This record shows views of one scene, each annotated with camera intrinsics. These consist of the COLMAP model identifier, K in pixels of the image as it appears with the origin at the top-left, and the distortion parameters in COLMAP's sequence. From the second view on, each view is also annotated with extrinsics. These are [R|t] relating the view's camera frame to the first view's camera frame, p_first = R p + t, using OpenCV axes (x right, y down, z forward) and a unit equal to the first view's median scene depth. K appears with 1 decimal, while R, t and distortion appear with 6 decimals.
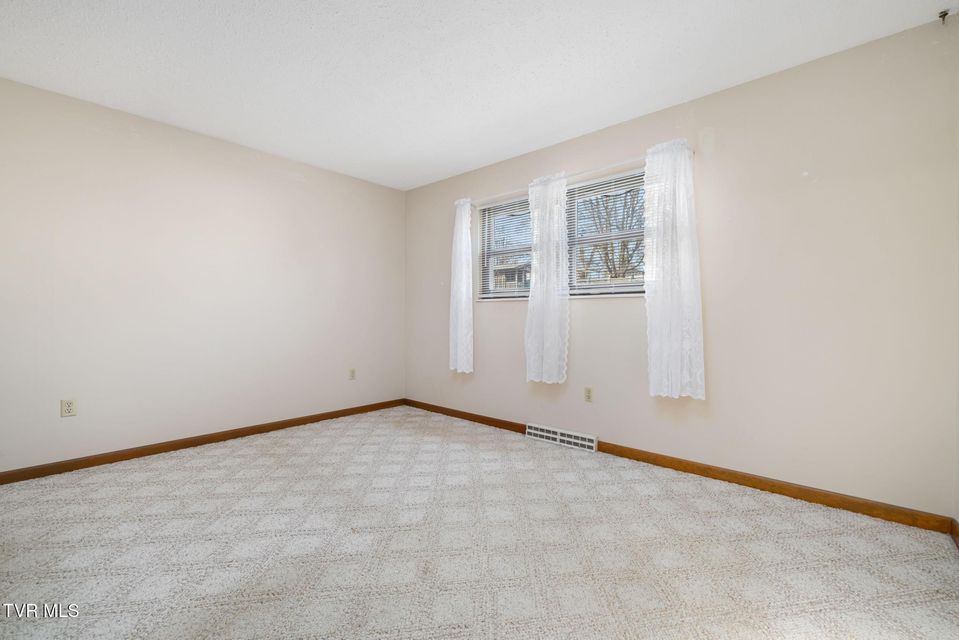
lens RADIAL K [[407.3, 0, 480.0], [0, 407.3, 316.4], [0, 0, 1]] dist [0.000504, -0.001586]
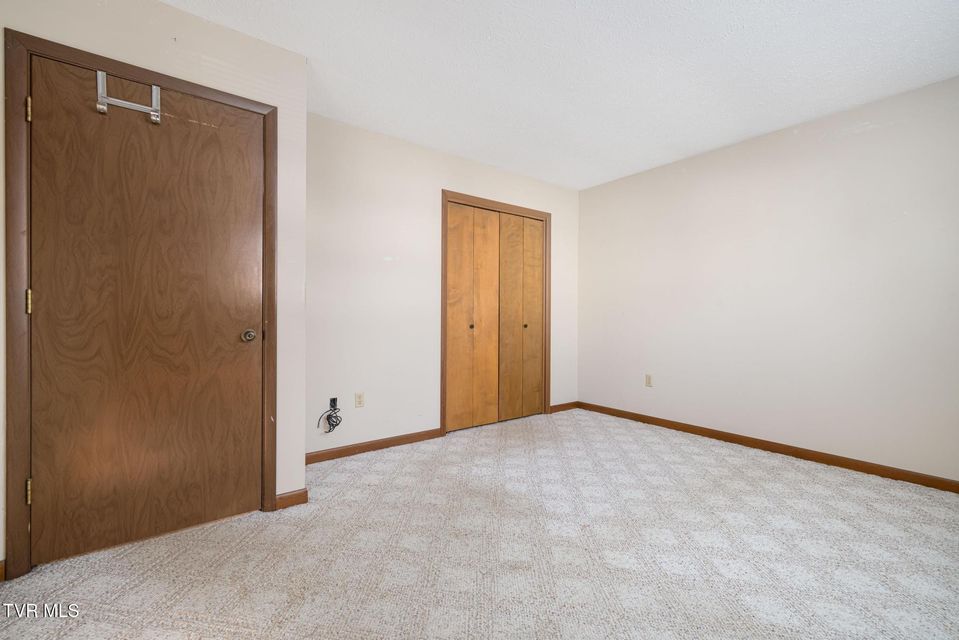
lens RADIAL K [[407.3, 0, 480.2], [0, 407.3, 319.2], [0, 0, 1]] dist [0.000504, -0.001586]
pose [[-0.173314, 0.007884, -0.984835, 0.716423], [-0.010162, 0.999900, 0.009793, -0.001181], [0.984814, 0.011705, -0.173217, 0.886454]]
